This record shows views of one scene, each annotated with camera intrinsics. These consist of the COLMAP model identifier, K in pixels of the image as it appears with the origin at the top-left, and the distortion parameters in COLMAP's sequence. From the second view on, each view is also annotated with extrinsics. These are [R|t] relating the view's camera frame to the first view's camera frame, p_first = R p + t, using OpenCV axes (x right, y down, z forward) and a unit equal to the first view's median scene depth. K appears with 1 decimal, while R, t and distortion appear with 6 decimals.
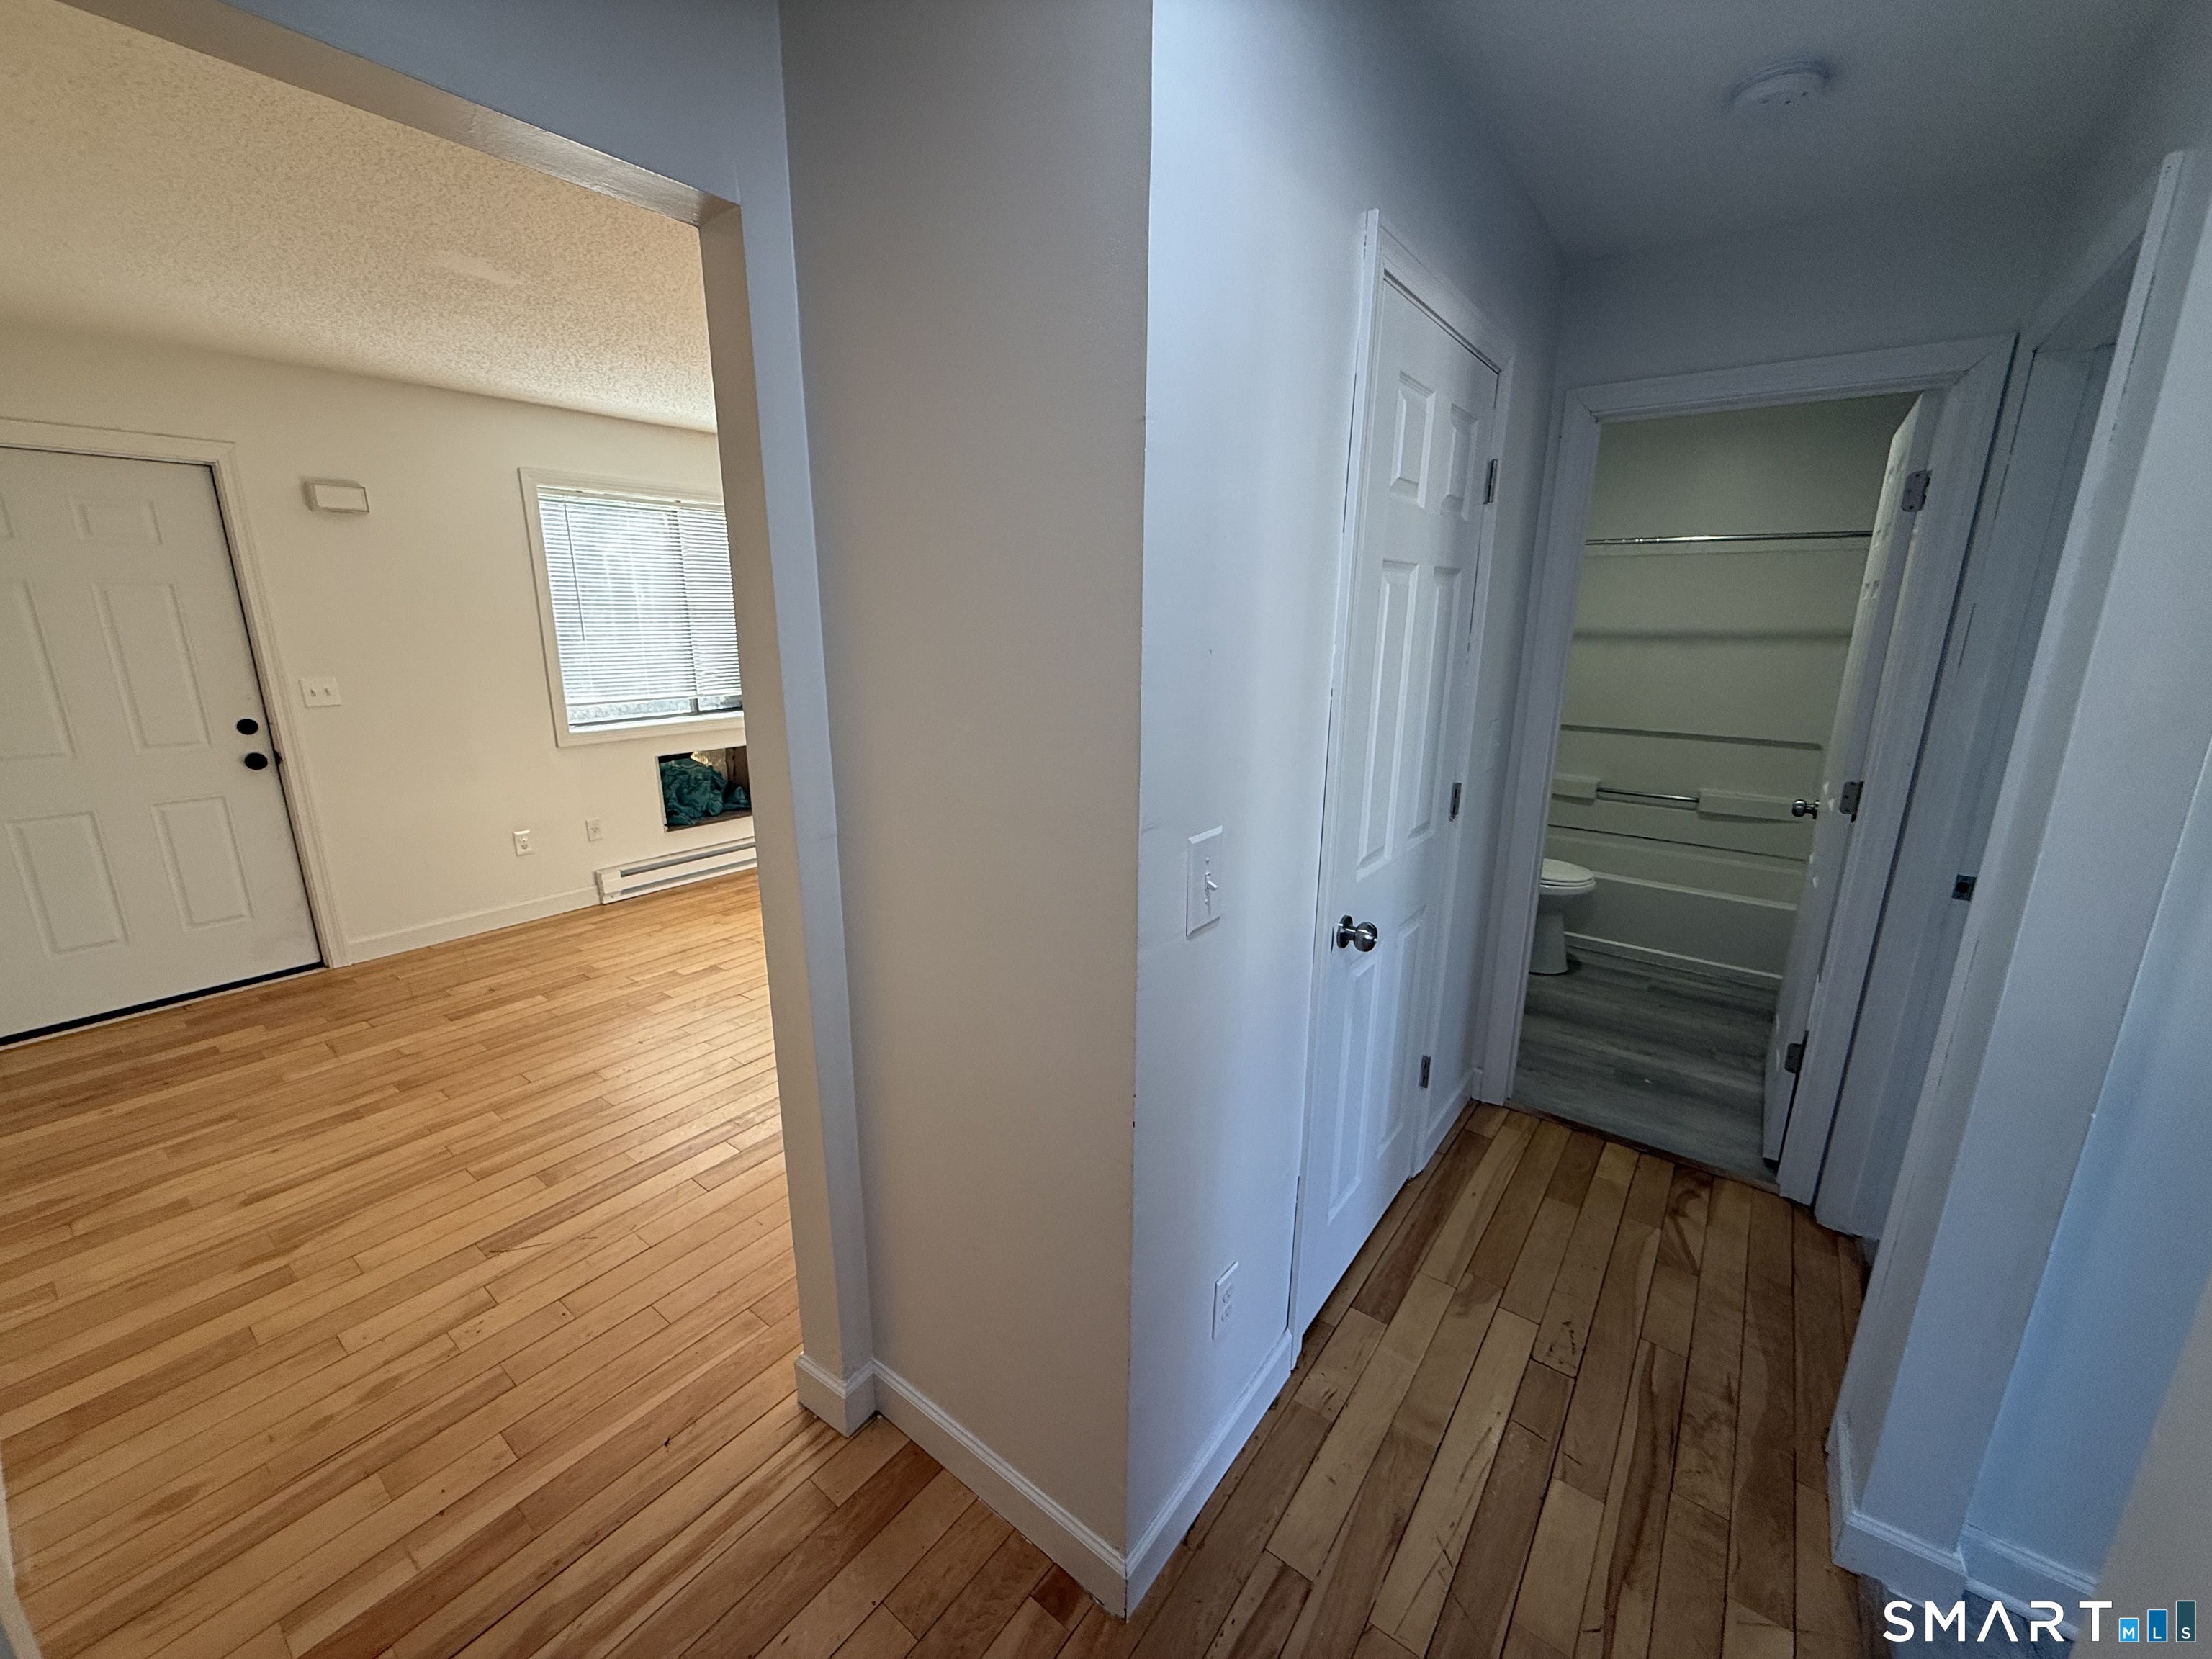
lens RADIAL K [[877.1, 0, 1099.5], [0, 877.1, 828.3], [0, 0, 1]] dist [-0.000076, -0.000221]
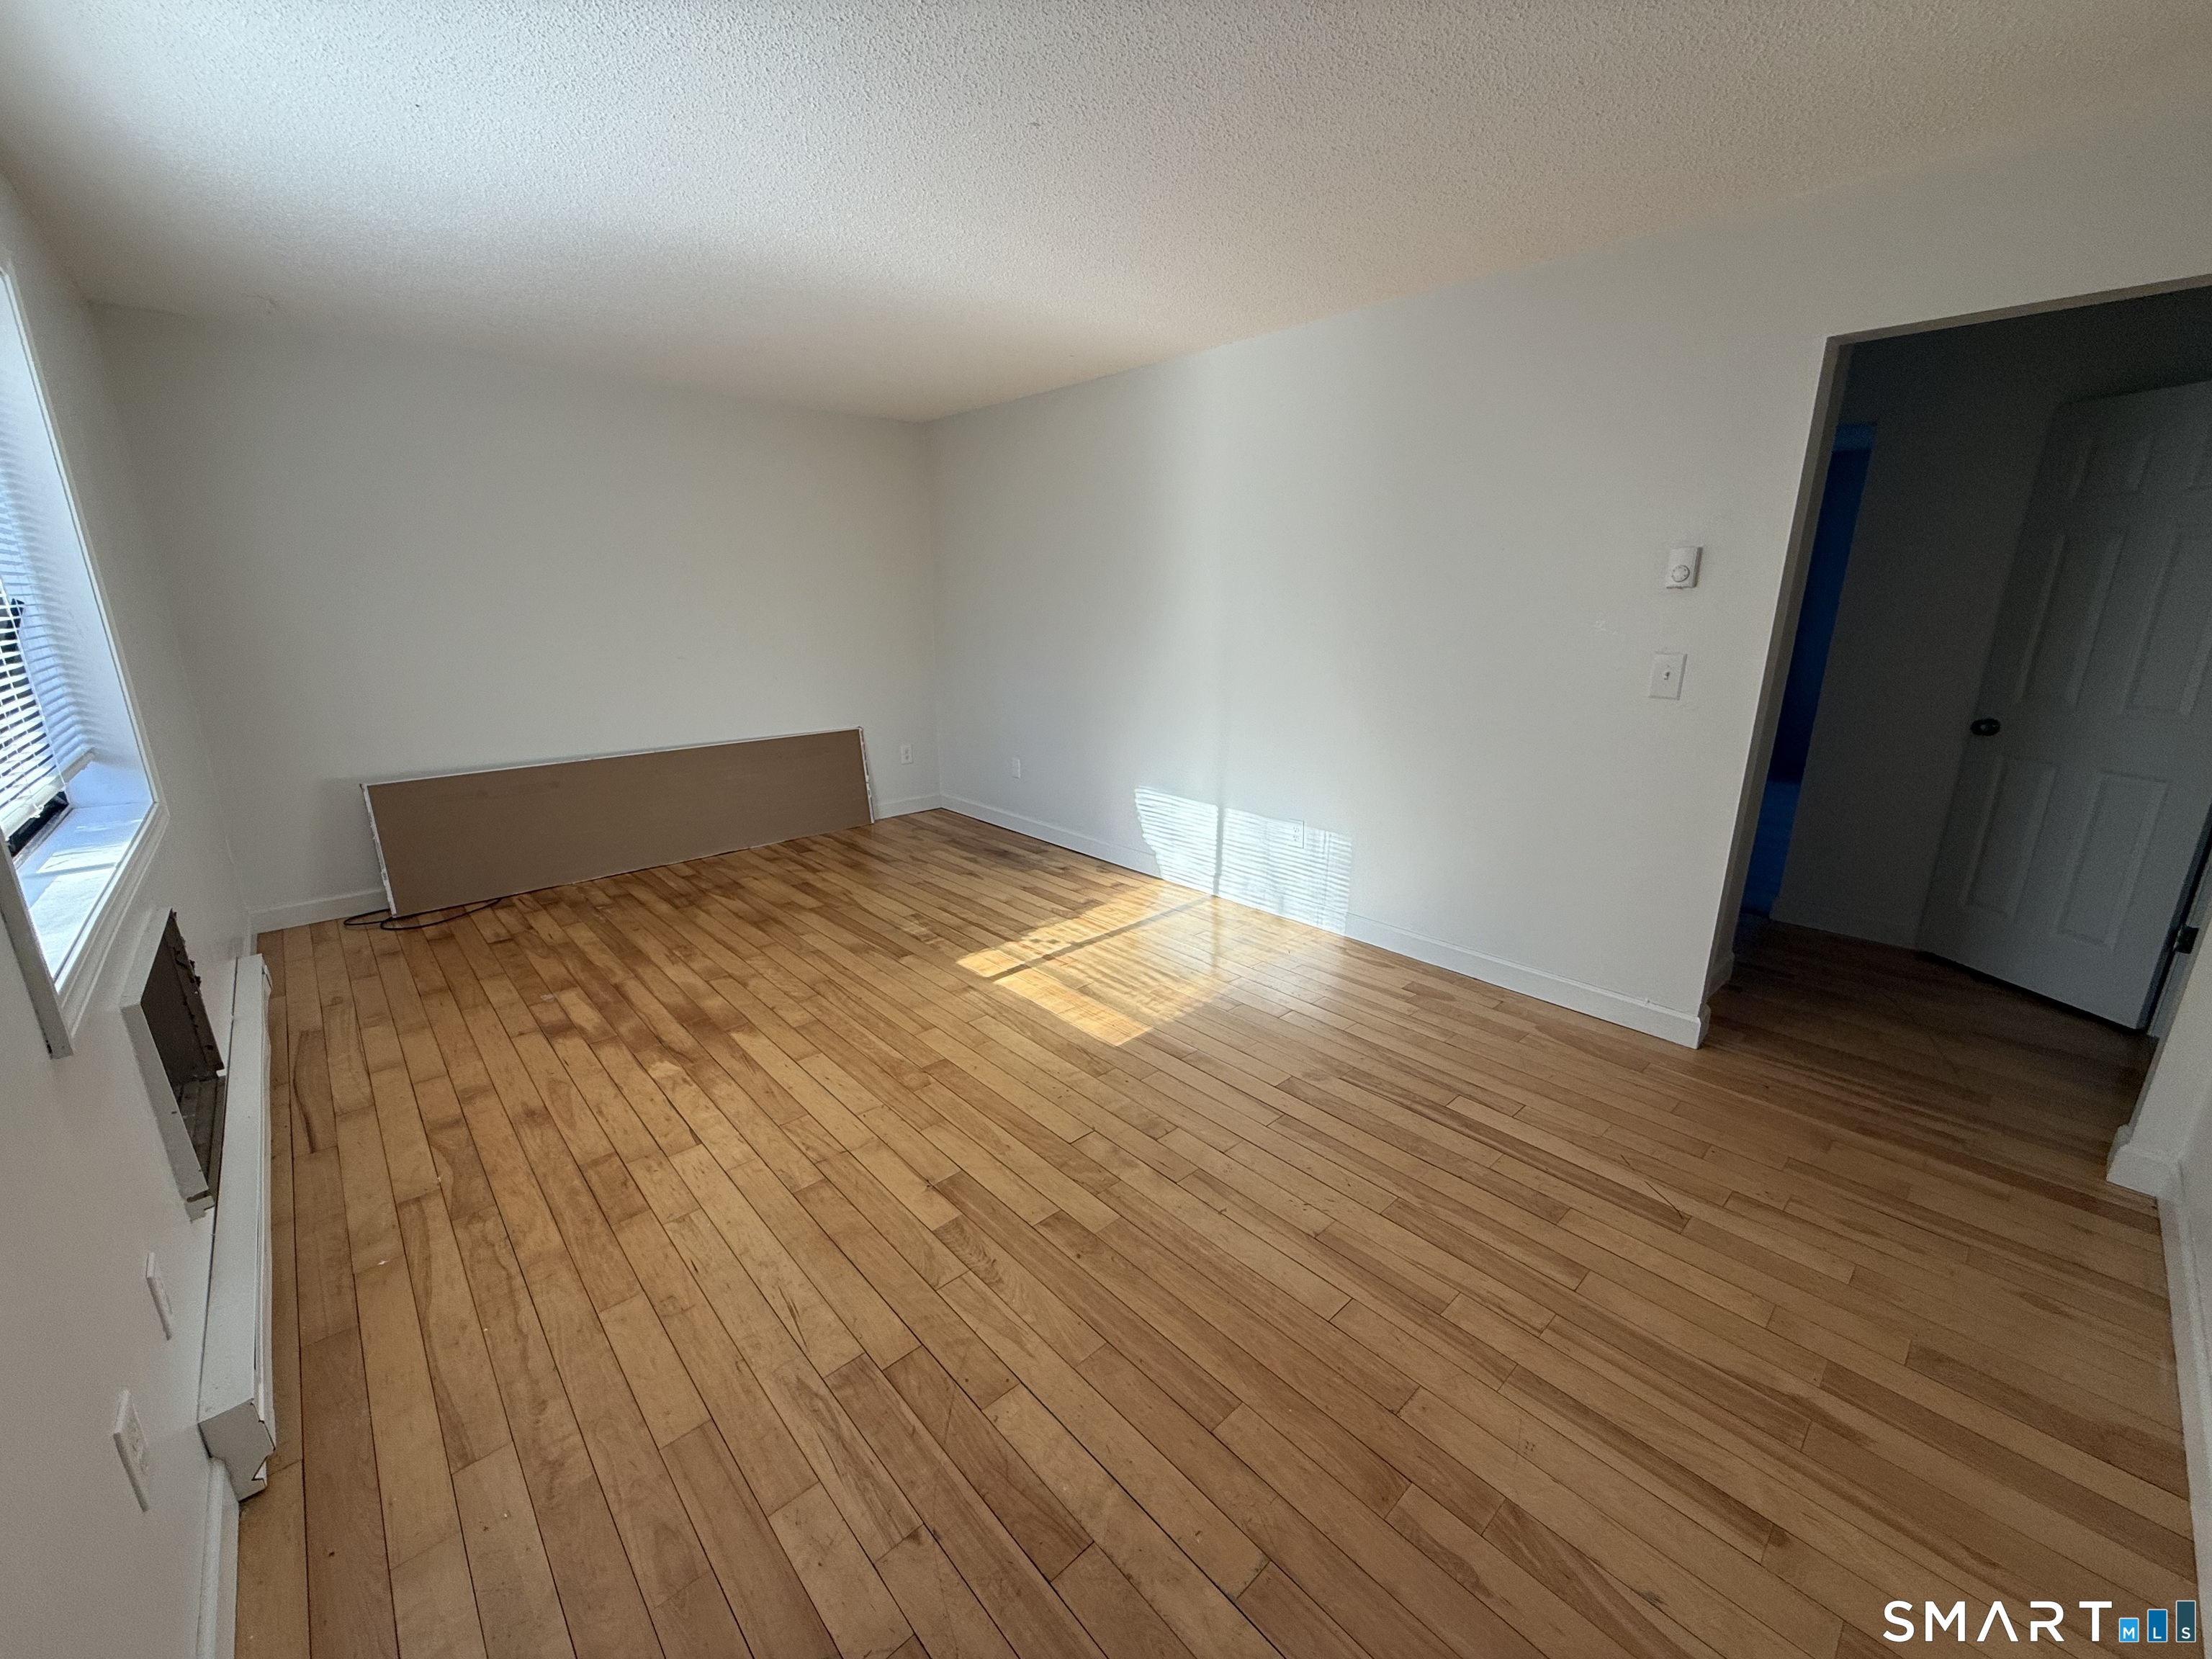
lens RADIAL K [[877.1, 0, 1099.5], [0, 877.1, 828.3], [0, 0, 1]] dist [-0.000076, -0.000221]
pose [[0.180403, -0.259163, 0.948836, -0.979424], [0.240383, 0.947028, 0.212965, -0.169862], [-0.953767, 0.189664, 0.233145, 0.793533]]
